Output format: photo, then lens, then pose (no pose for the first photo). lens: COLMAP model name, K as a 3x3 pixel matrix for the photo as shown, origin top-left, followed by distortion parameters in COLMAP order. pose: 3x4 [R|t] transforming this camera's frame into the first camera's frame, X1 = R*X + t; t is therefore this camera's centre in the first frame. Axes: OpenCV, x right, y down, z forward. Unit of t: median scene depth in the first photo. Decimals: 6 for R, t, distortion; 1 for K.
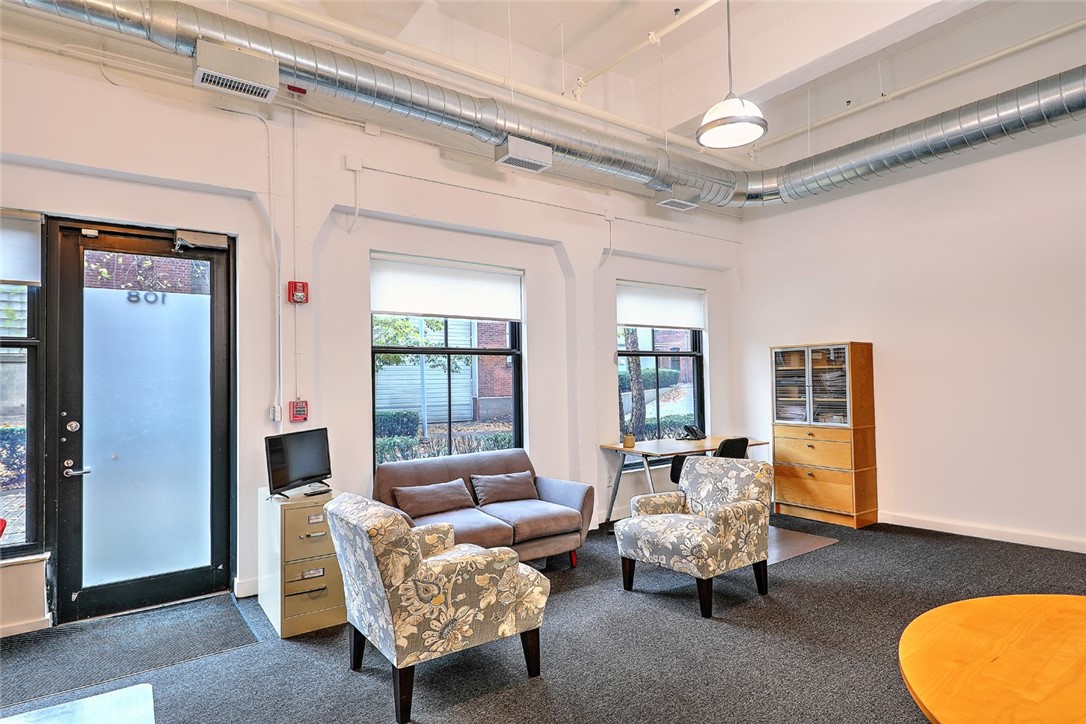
lens RADIAL K [[580.0, 0, 548.0], [0, 580.0, 363.8], [0, 0, 1]] dist [0.004834, -0.002780]
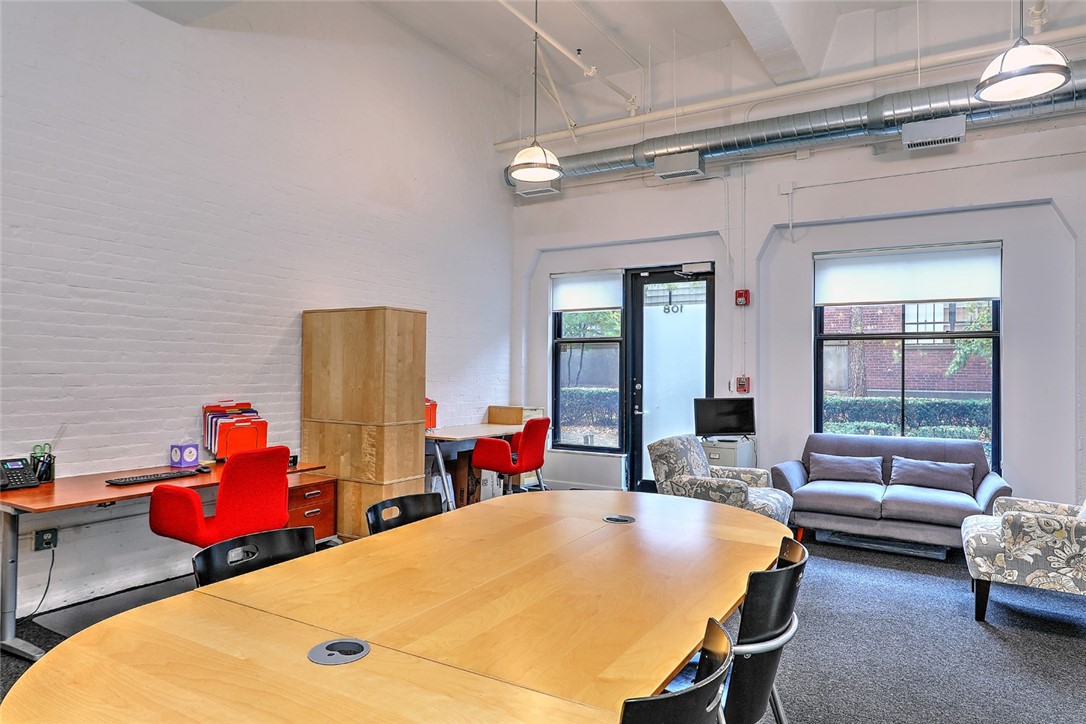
lens RADIAL K [[684.0, 0, 541.9], [0, 684.0, 363.1], [0, 0, 1]] dist [-0.003783, 0.006289]
pose [[0.386750, 0.013944, -0.922079, 0.786339], [0.011819, 0.999729, 0.020075, -0.006512], [0.922109, -0.018662, 0.386480, -0.052653]]
